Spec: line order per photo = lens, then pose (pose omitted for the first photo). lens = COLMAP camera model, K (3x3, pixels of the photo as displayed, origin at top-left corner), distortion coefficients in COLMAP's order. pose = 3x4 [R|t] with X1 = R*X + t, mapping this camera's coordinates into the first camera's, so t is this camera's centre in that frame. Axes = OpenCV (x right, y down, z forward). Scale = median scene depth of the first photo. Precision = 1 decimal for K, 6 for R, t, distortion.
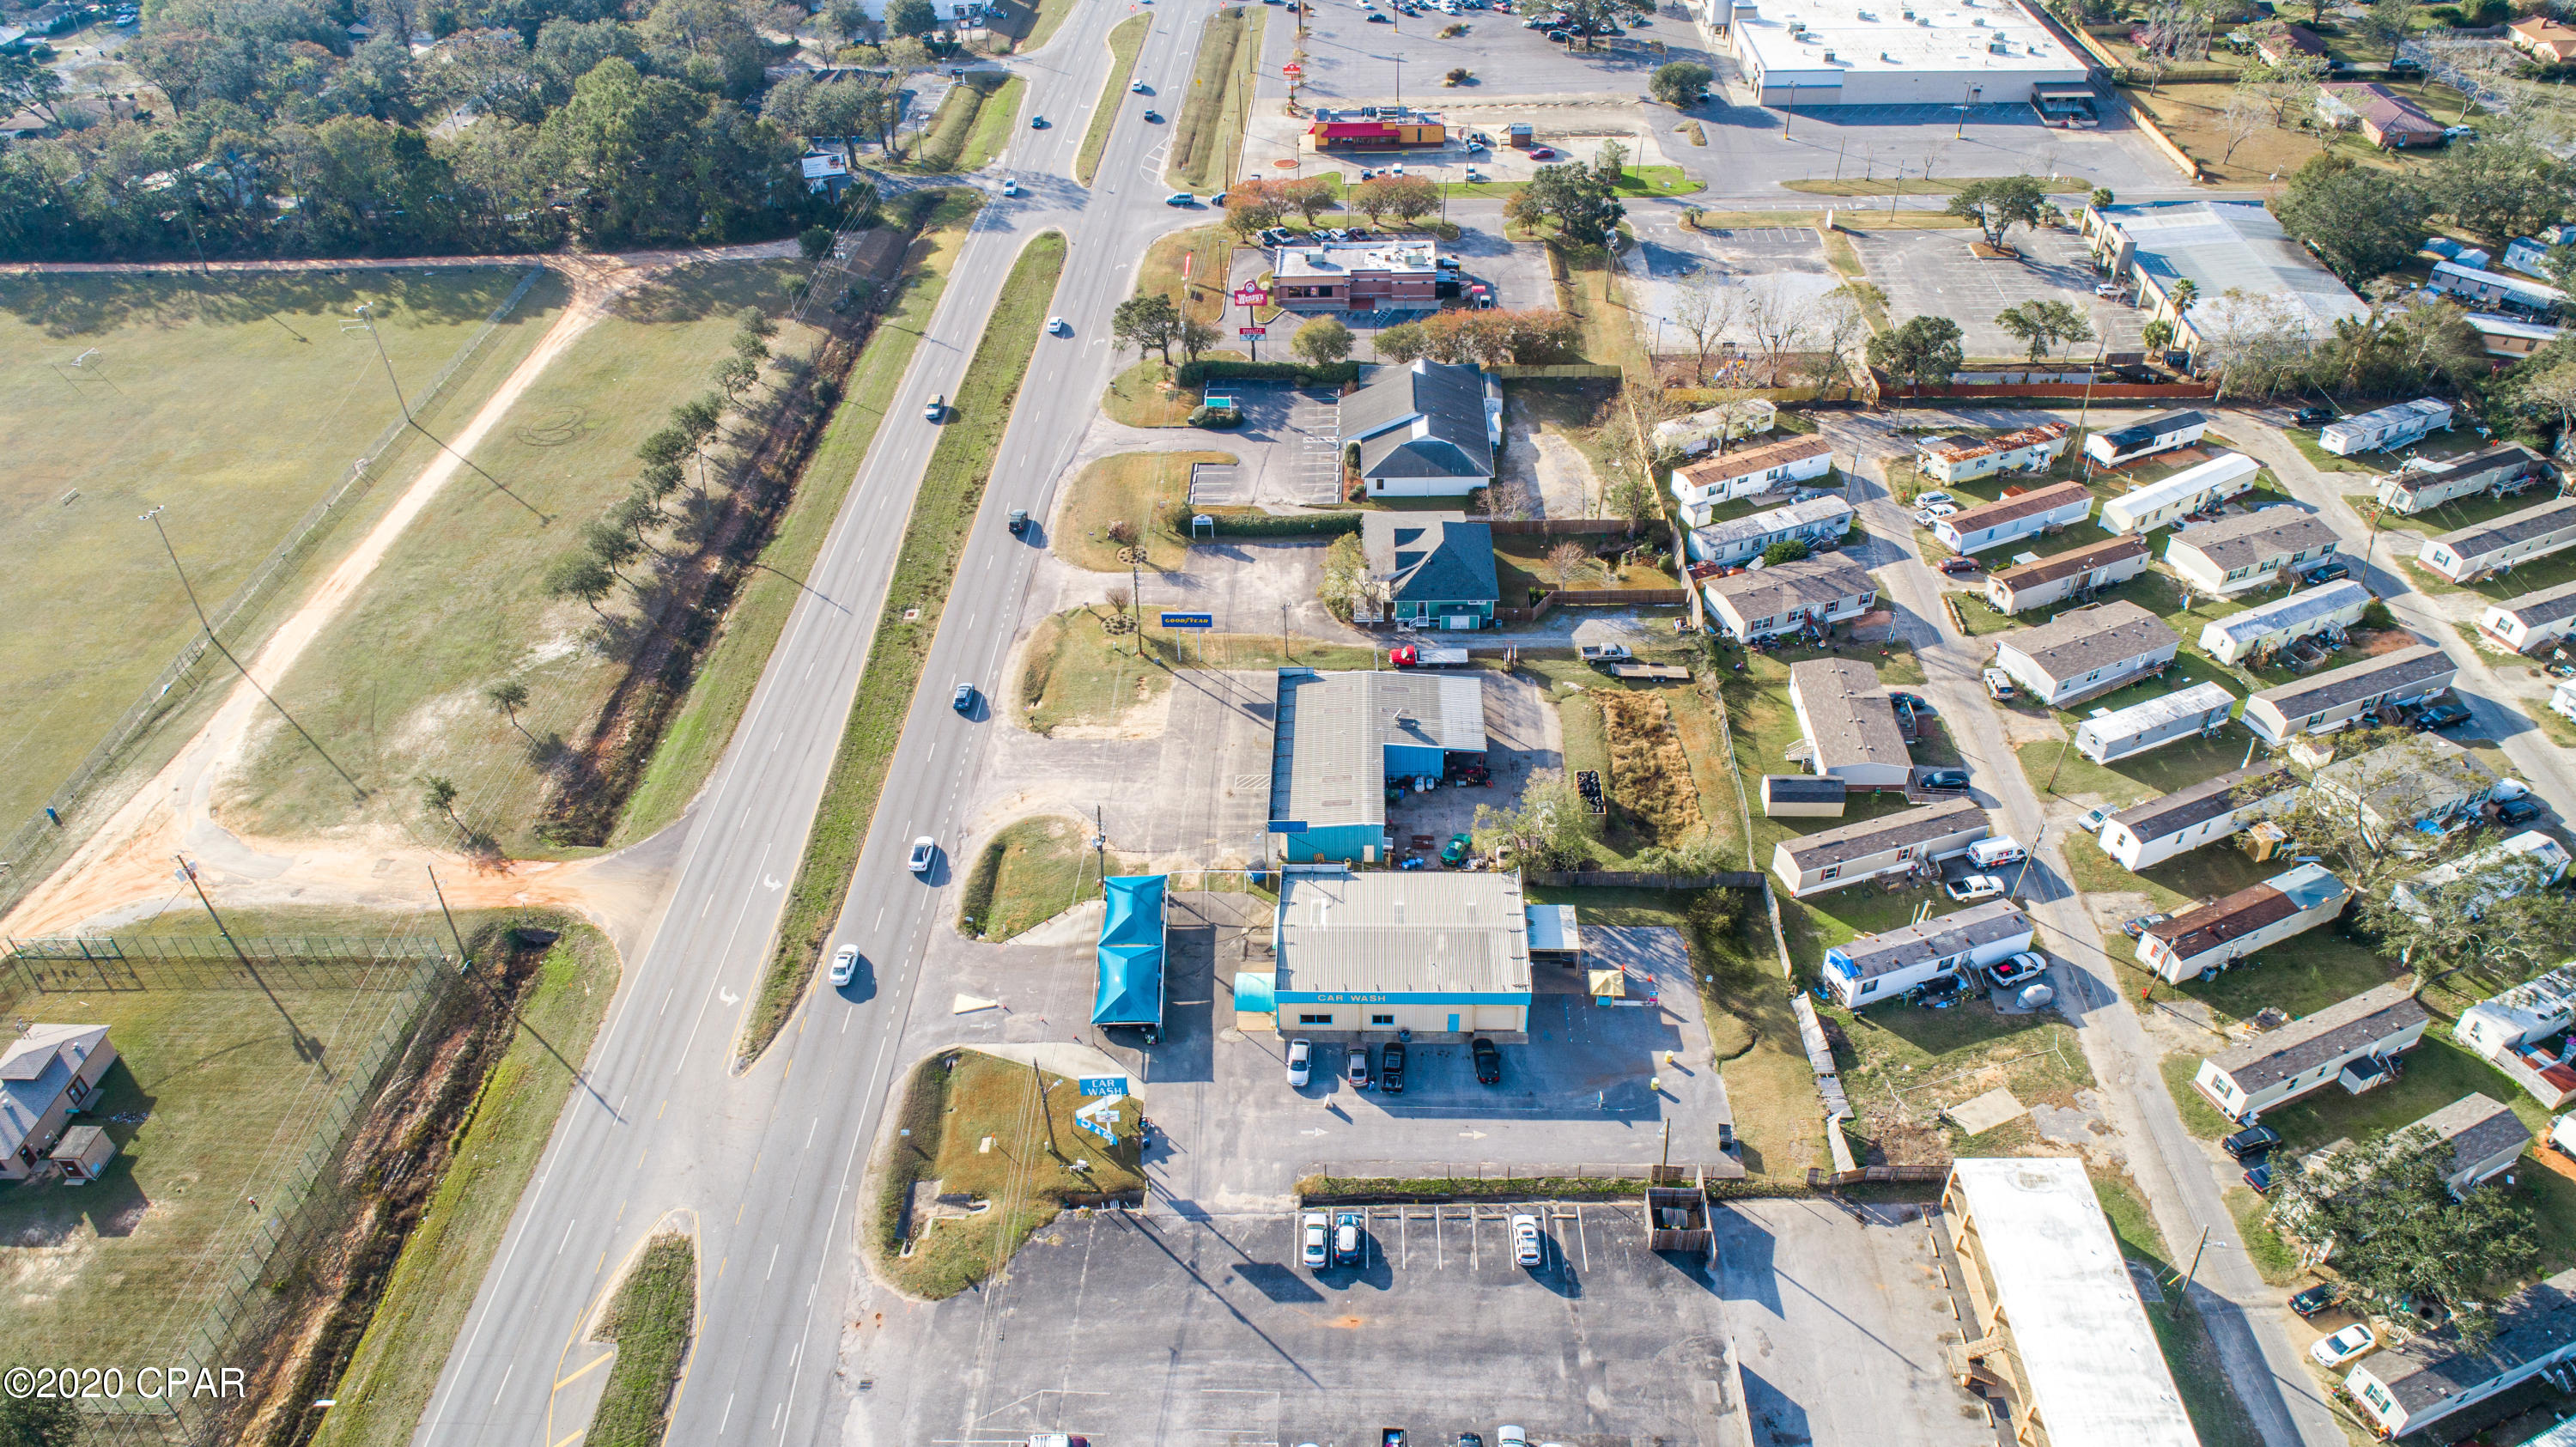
lens RADIAL K [[1724.8, 0, 1285.3], [0, 1724.8, 729.5], [0, 0, 1]] dist [-0.016317, 0.005839]
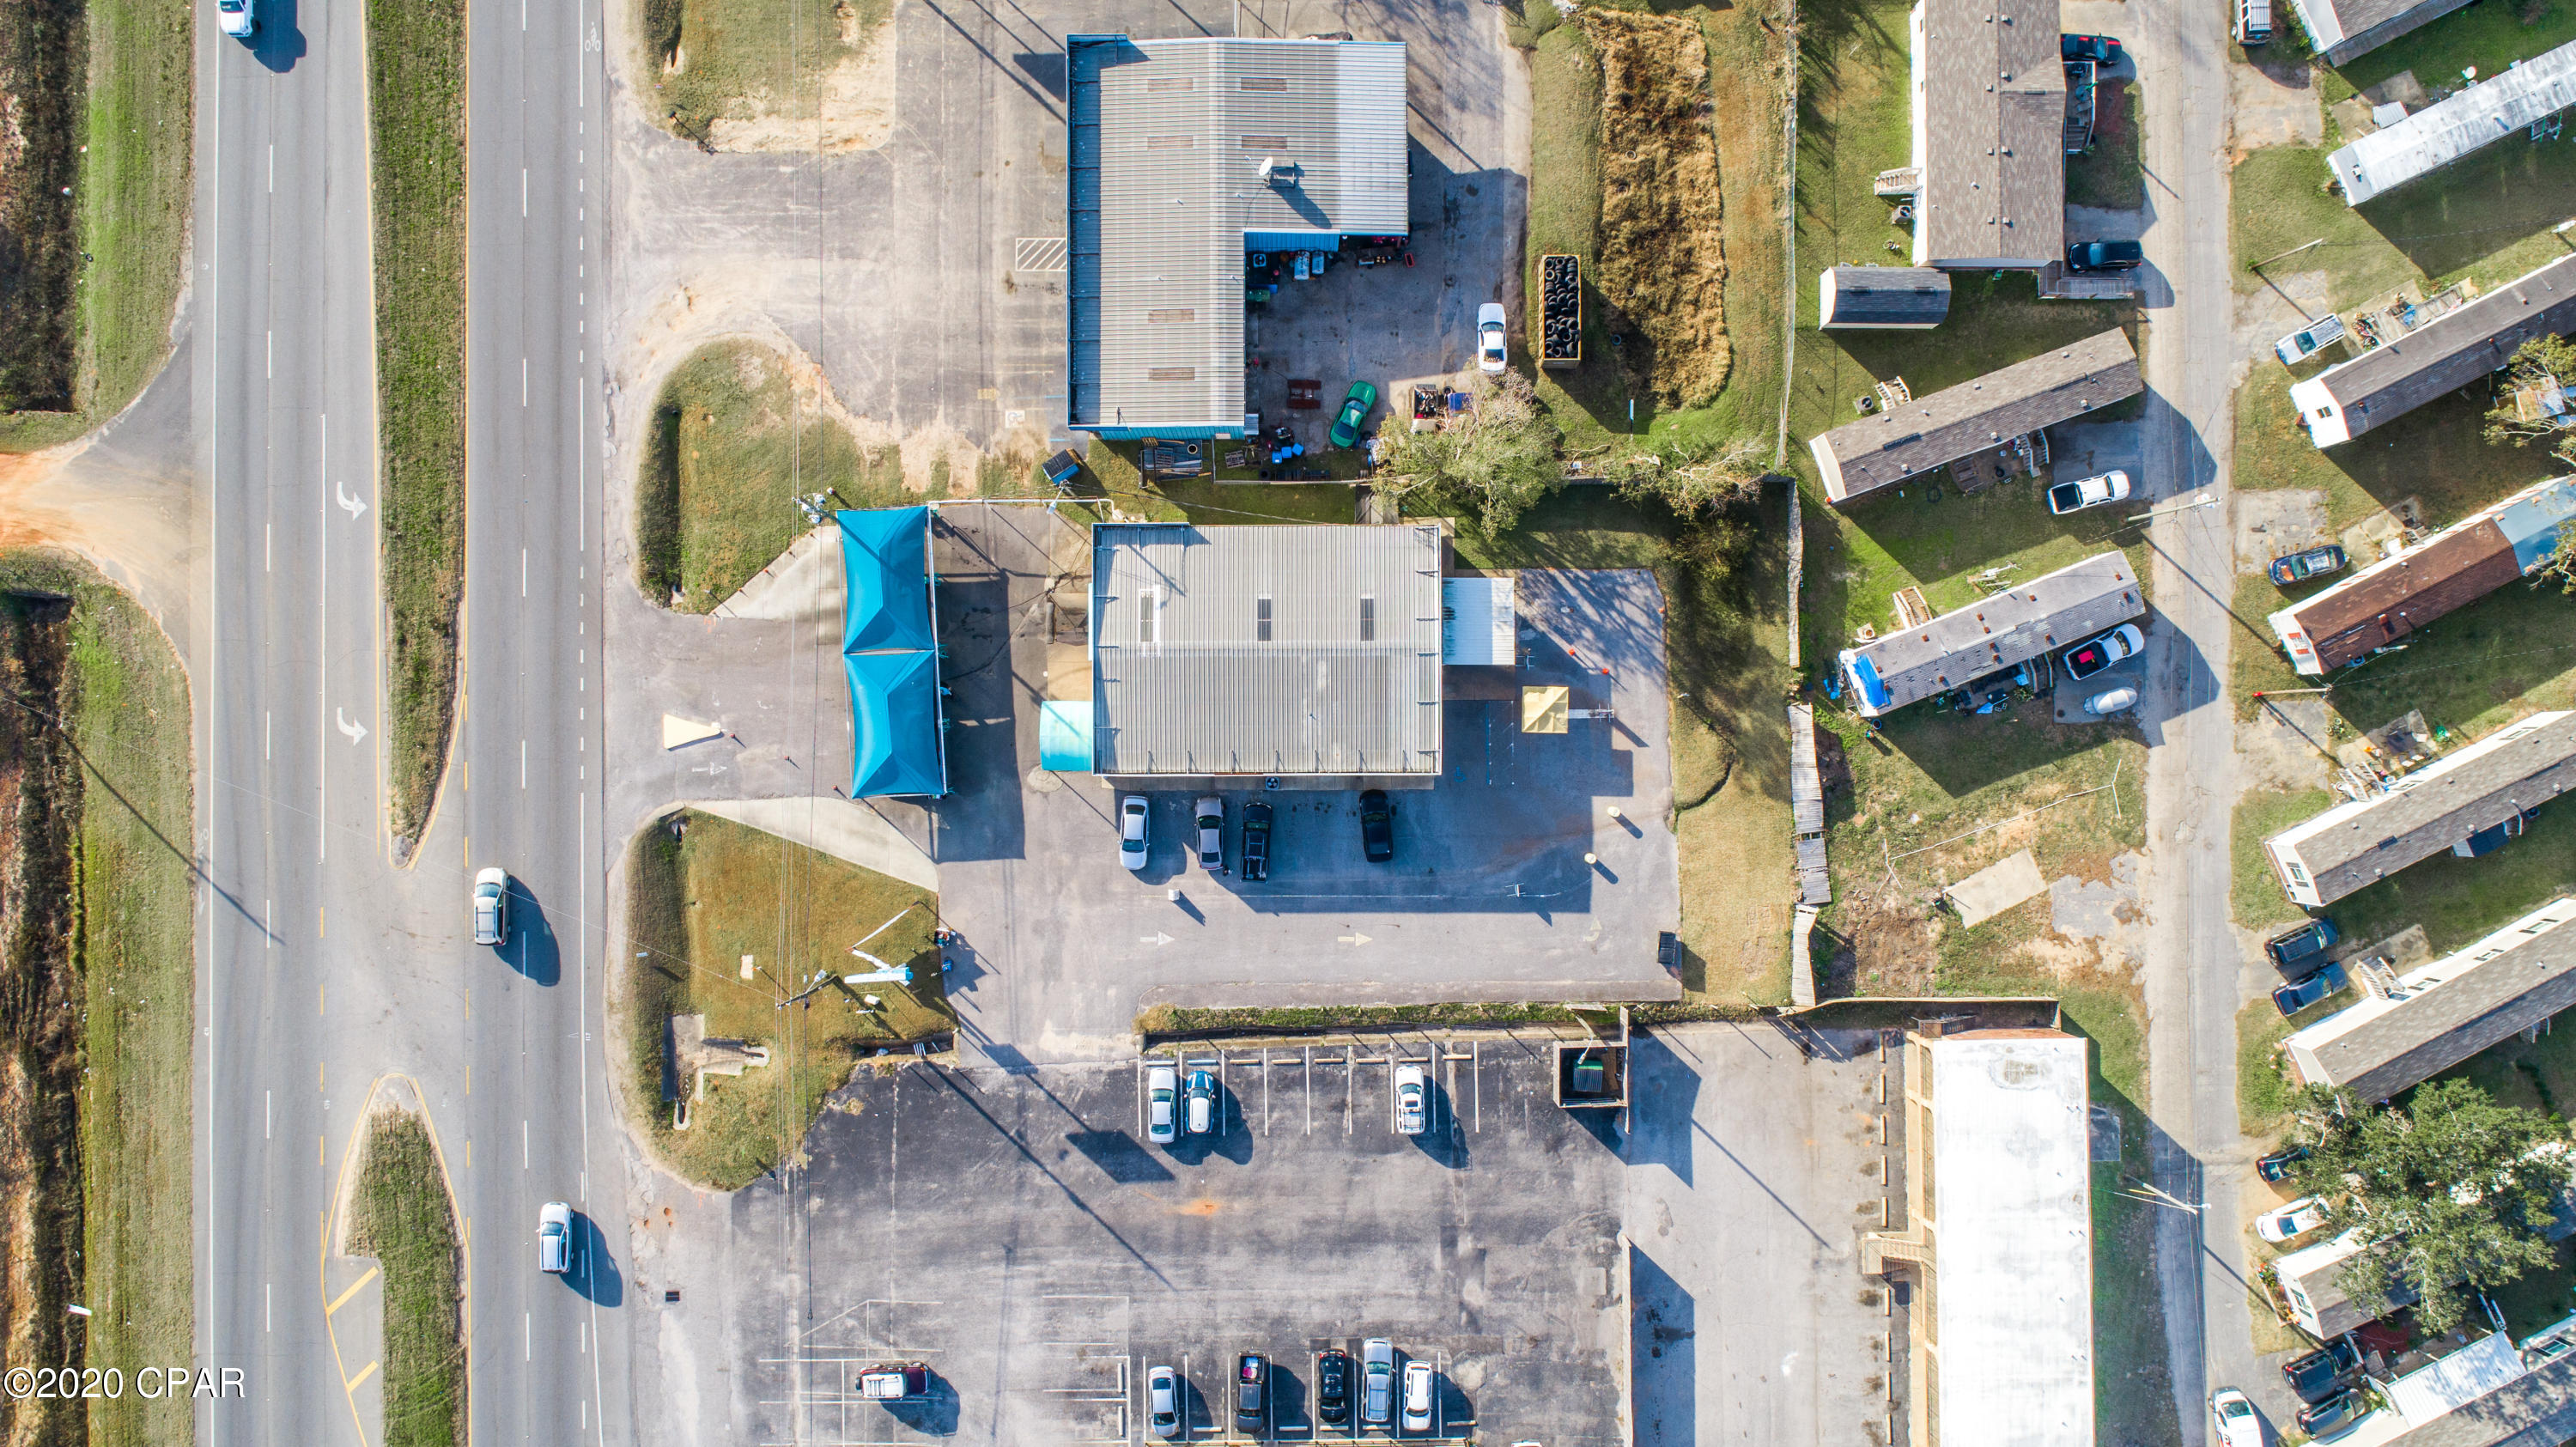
lens RADIAL K [[1726.3, 0, 1287.0], [0, 1726.3, 735.1], [0, 0, 1]] dist [-0.016758, 0.008766]
pose [[0.998827, -0.040542, 0.026468, 0.056393], [0.004746, 0.626027, 0.779787, -0.423610], [-0.048184, -0.778747, 0.625485, 0.537726]]
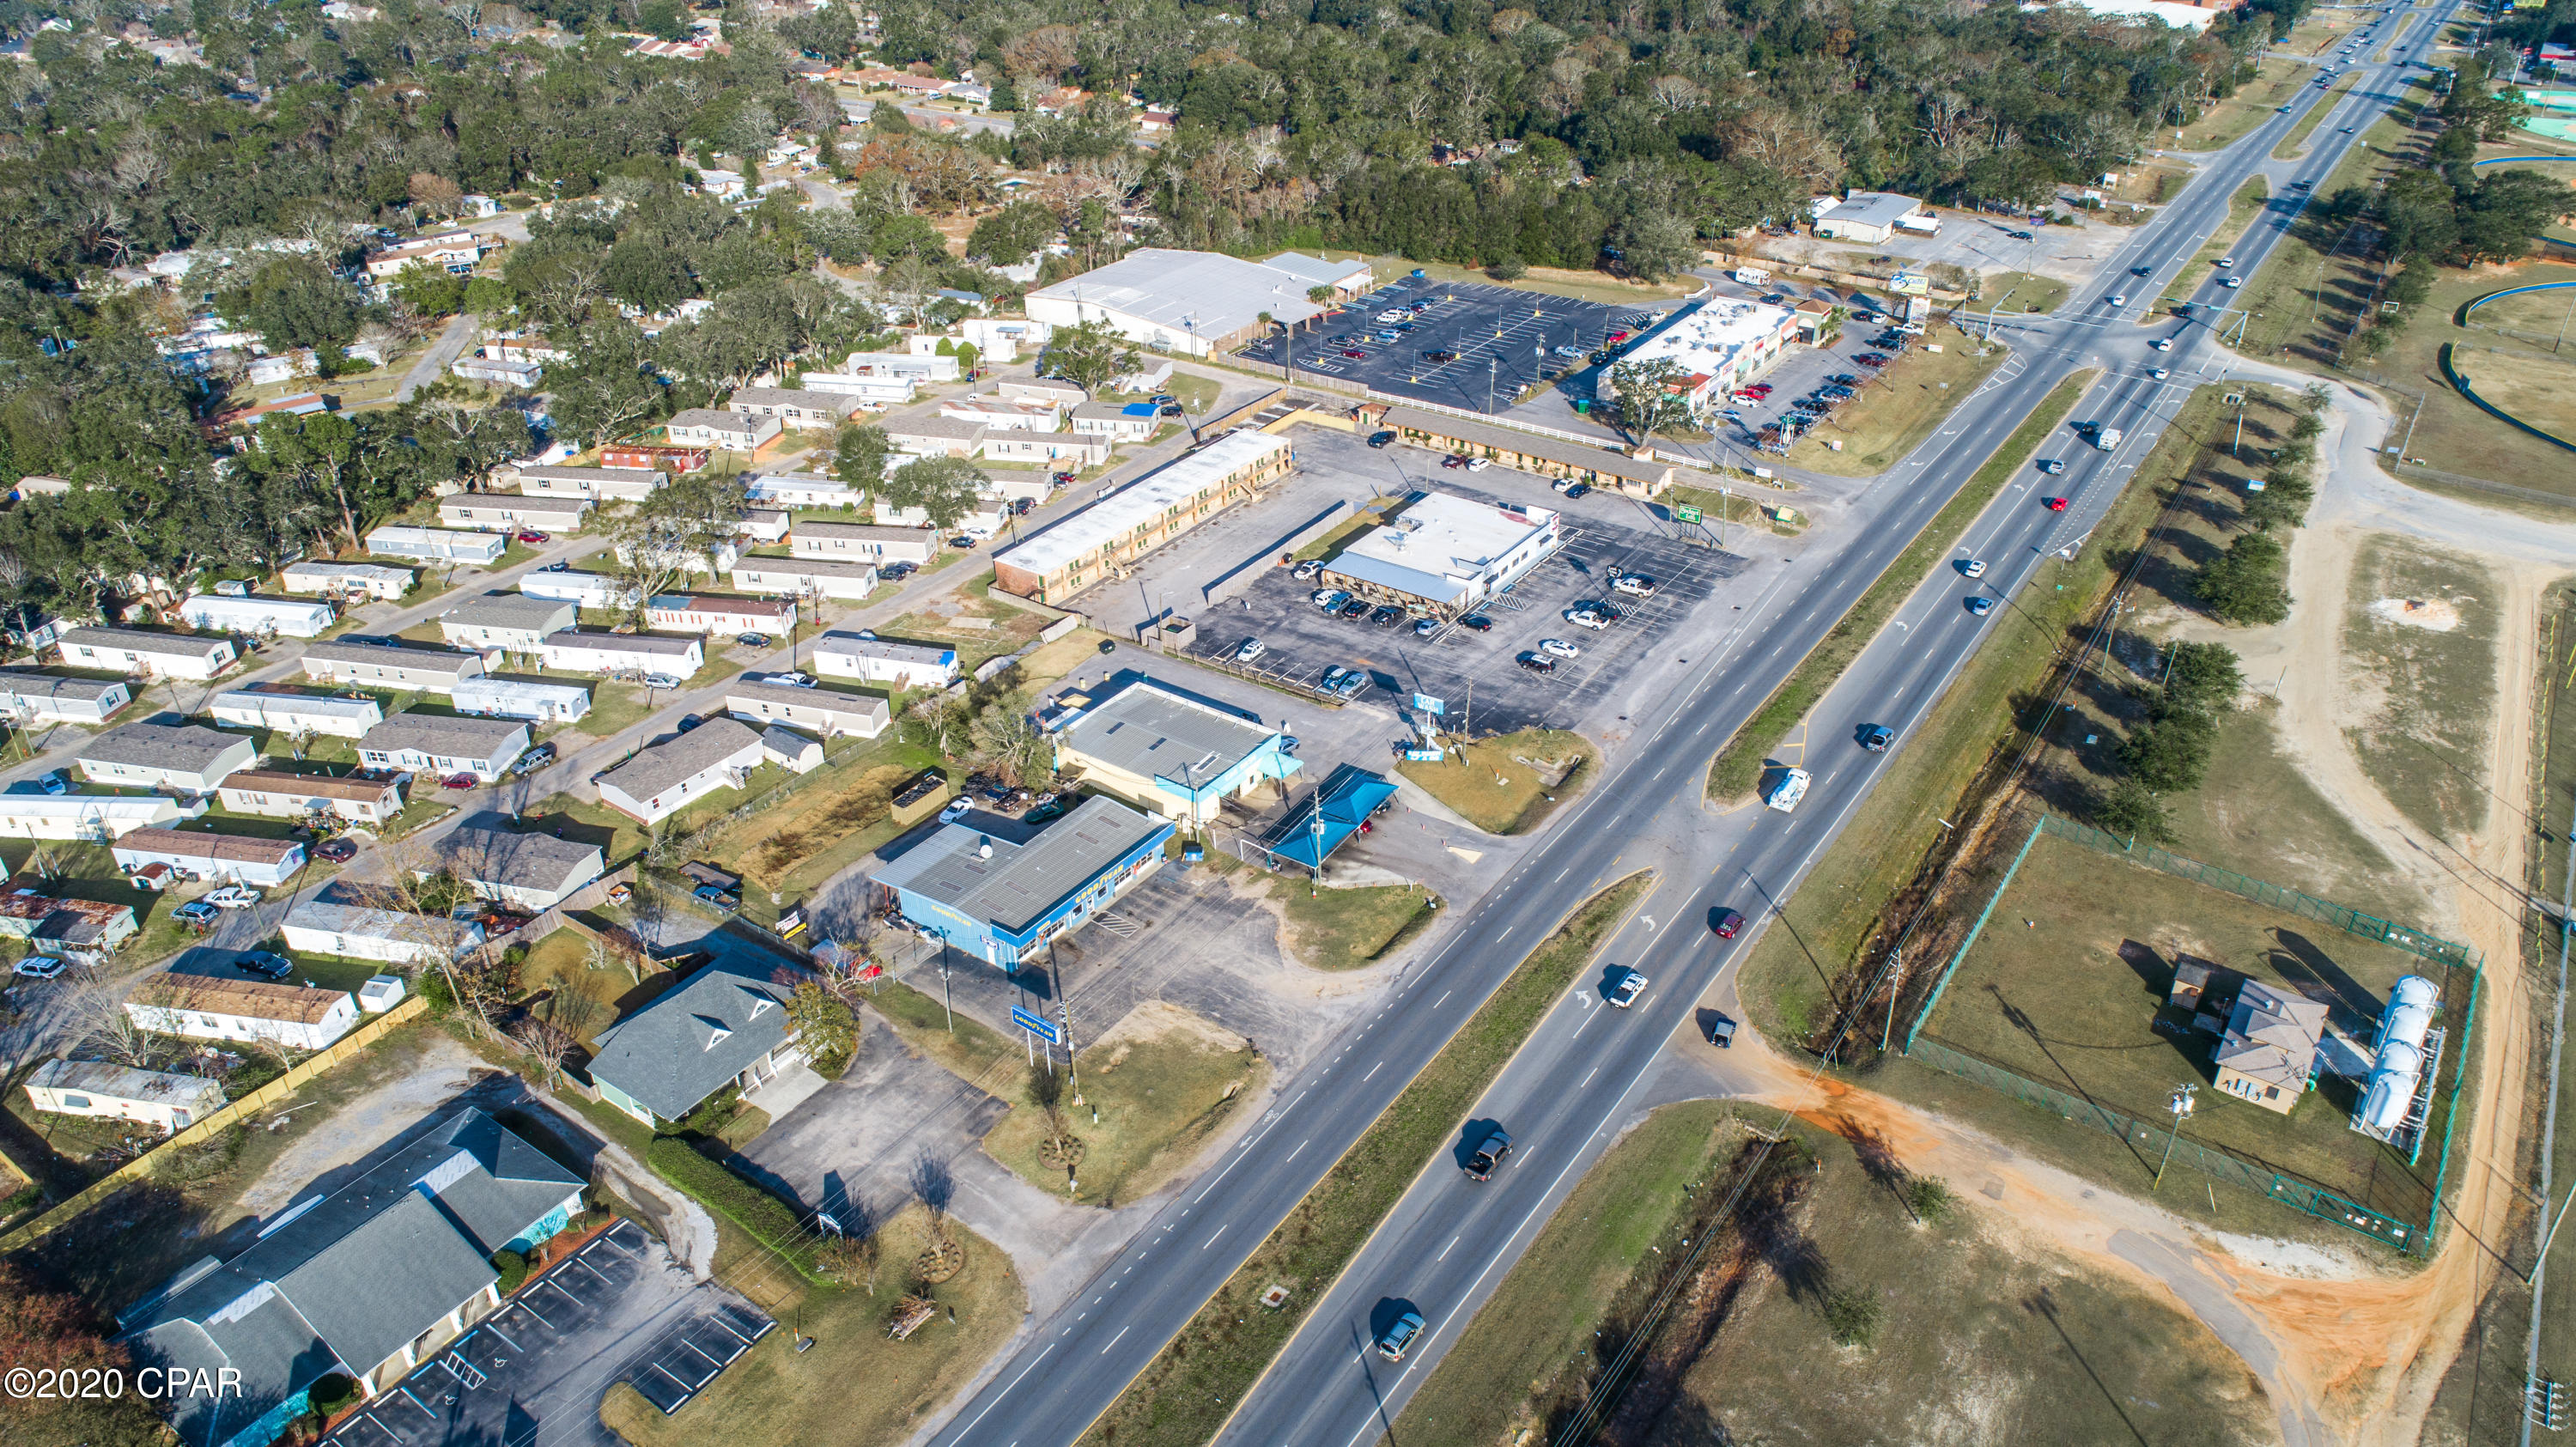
lens RADIAL K [[1726.3, 0, 1287.0], [0, 1726.3, 735.1], [0, 0, 1]] dist [-0.016758, 0.008766]
pose [[-0.836204, -0.246147, 0.490076, -0.678792], [0.366319, 0.414338, 0.833147, -0.983194], [-0.408134, 0.876205, -0.256303, 1.327868]]
